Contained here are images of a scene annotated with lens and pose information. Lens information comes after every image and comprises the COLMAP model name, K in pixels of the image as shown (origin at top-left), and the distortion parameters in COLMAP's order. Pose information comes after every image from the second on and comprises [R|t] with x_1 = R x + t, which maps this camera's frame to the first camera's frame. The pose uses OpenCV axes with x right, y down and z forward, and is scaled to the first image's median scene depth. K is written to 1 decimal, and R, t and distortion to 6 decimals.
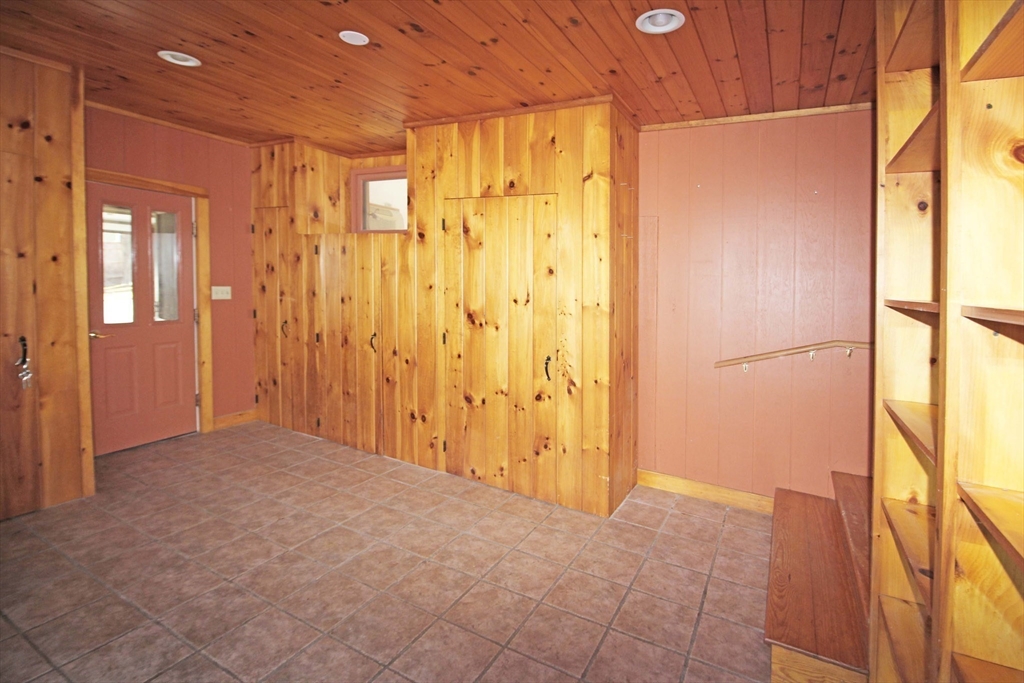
lens RADIAL K [[502.8, 0, 510.2], [0, 502.8, 310.0], [0, 0, 1]] dist [0.000857, -0.002128]
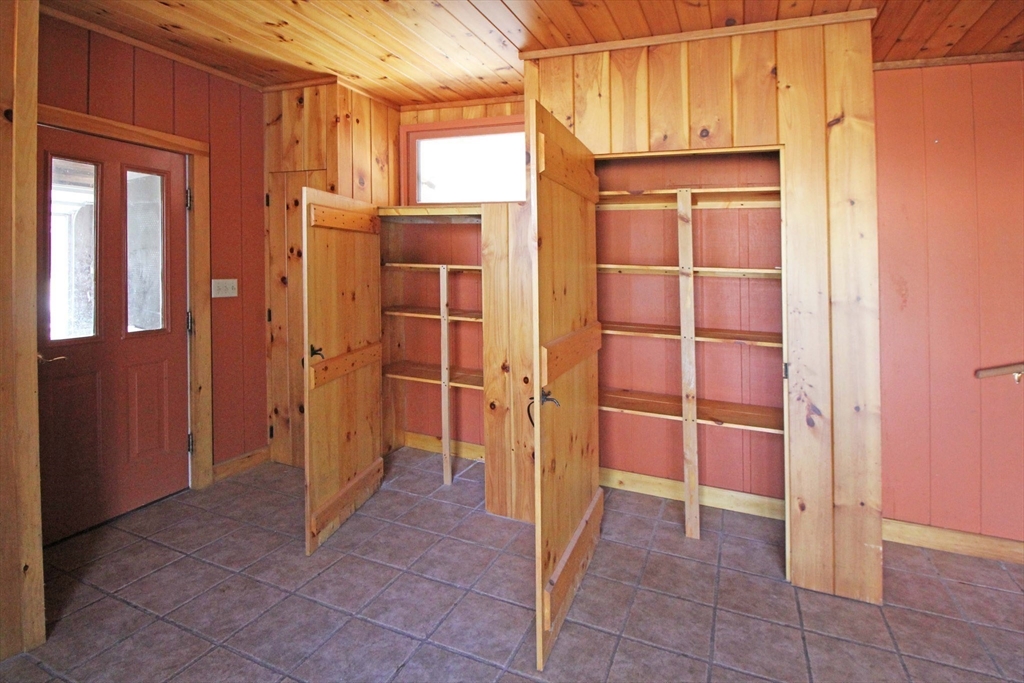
lens RADIAL K [[502.8, 0, 537.7], [0, 502.8, 270.9], [0, 0, 1]] dist [0.000857, -0.002128]
pose [[0.989797, -0.015938, 0.141593, -0.285204], [0.021901, 0.998933, -0.040658, -0.023901], [-0.140794, 0.043345, 0.989090, 0.275799]]
